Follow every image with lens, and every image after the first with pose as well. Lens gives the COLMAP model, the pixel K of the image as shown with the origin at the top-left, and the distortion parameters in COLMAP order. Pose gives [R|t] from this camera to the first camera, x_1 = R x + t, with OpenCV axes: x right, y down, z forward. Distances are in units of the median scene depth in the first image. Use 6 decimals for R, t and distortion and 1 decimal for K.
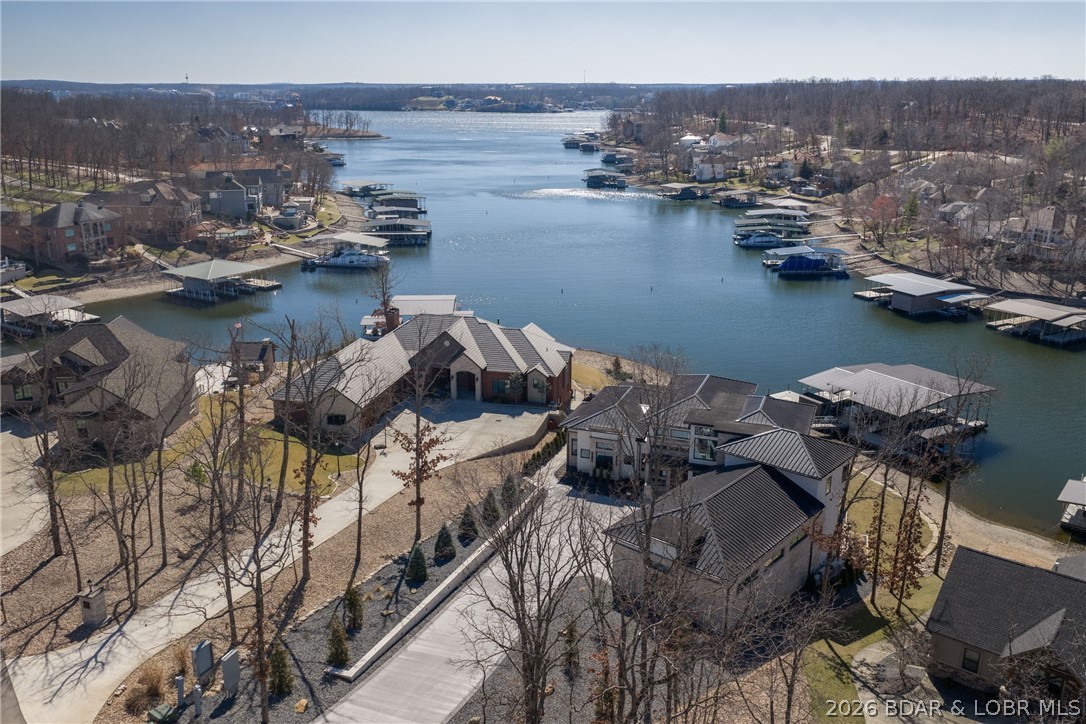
lens RADIAL K [[898.7, 0, 543.0], [0, 898.7, 362.0], [0, 0, 1]] dist [0.026565, -0.041353]
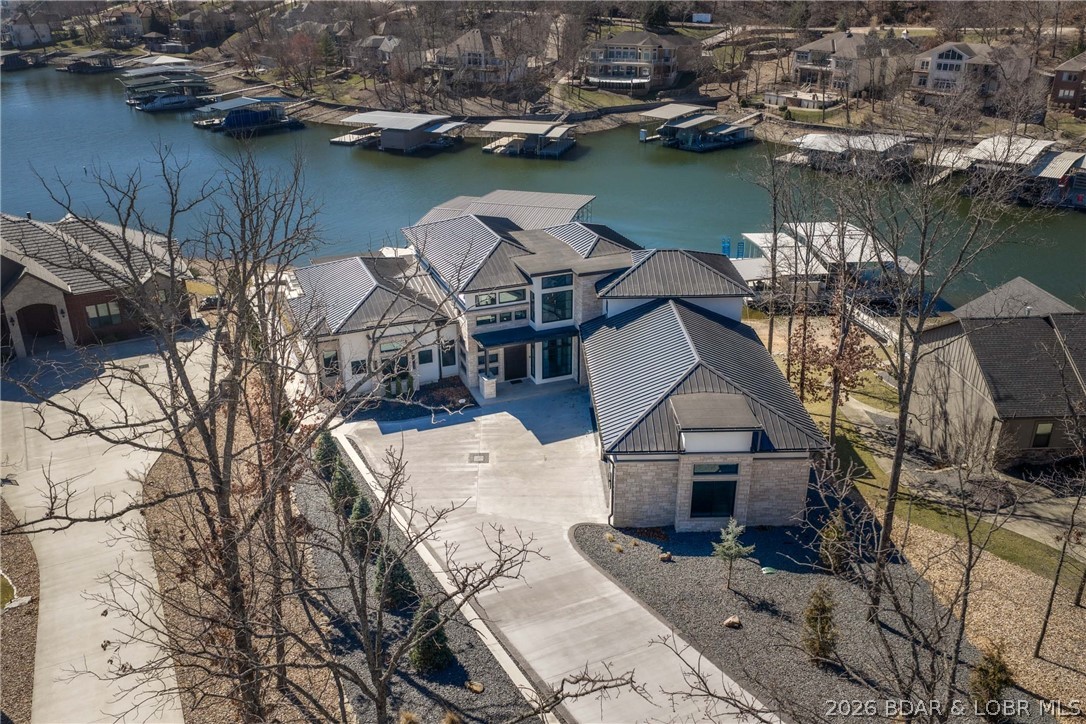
lens RADIAL K [[898.7, 0, 543.0], [0, 898.7, 362.0], [0, 0, 1]] dist [0.026565, -0.041353]
pose [[0.736272, -0.283869, 0.614265, -0.093719], [0.202442, 0.958584, 0.200336, -0.001859], [-0.645693, -0.023149, 0.763246, 0.153732]]
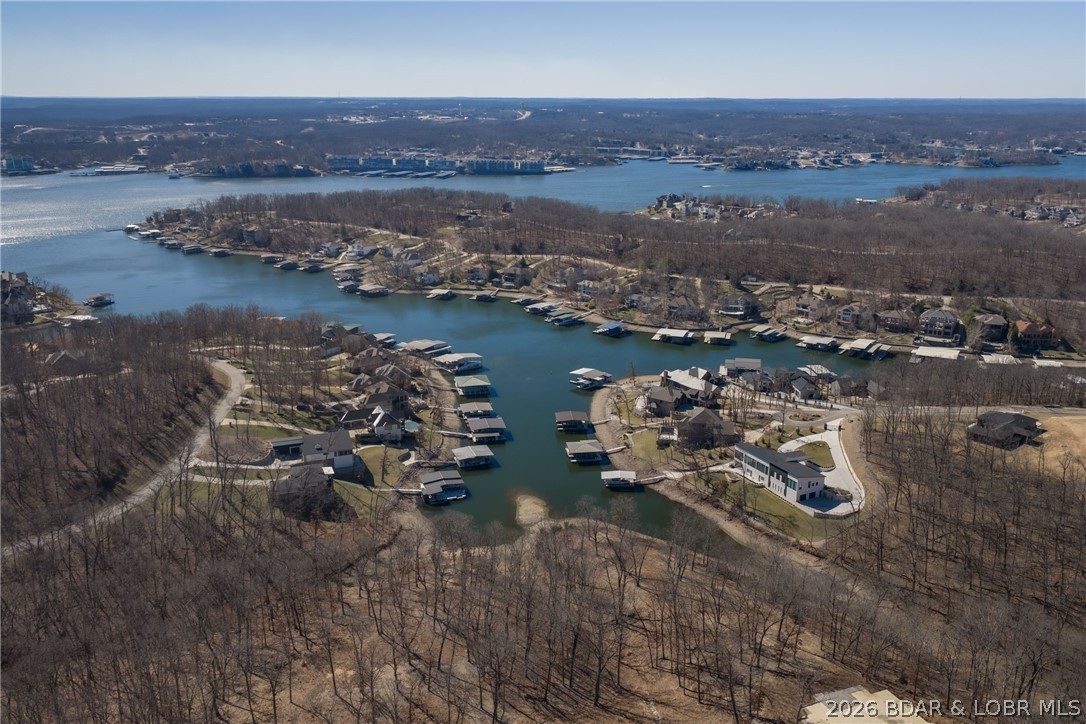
lens RADIAL K [[898.7, 0, 543.0], [0, 898.7, 362.0], [0, 0, 1]] dist [0.026565, -0.041353]
pose [[0.708593, -0.203856, 0.675528, -1.447301], [0.215665, 0.974115, 0.067740, -0.217879], [-0.671851, 0.097688, 0.734216, -0.641538]]
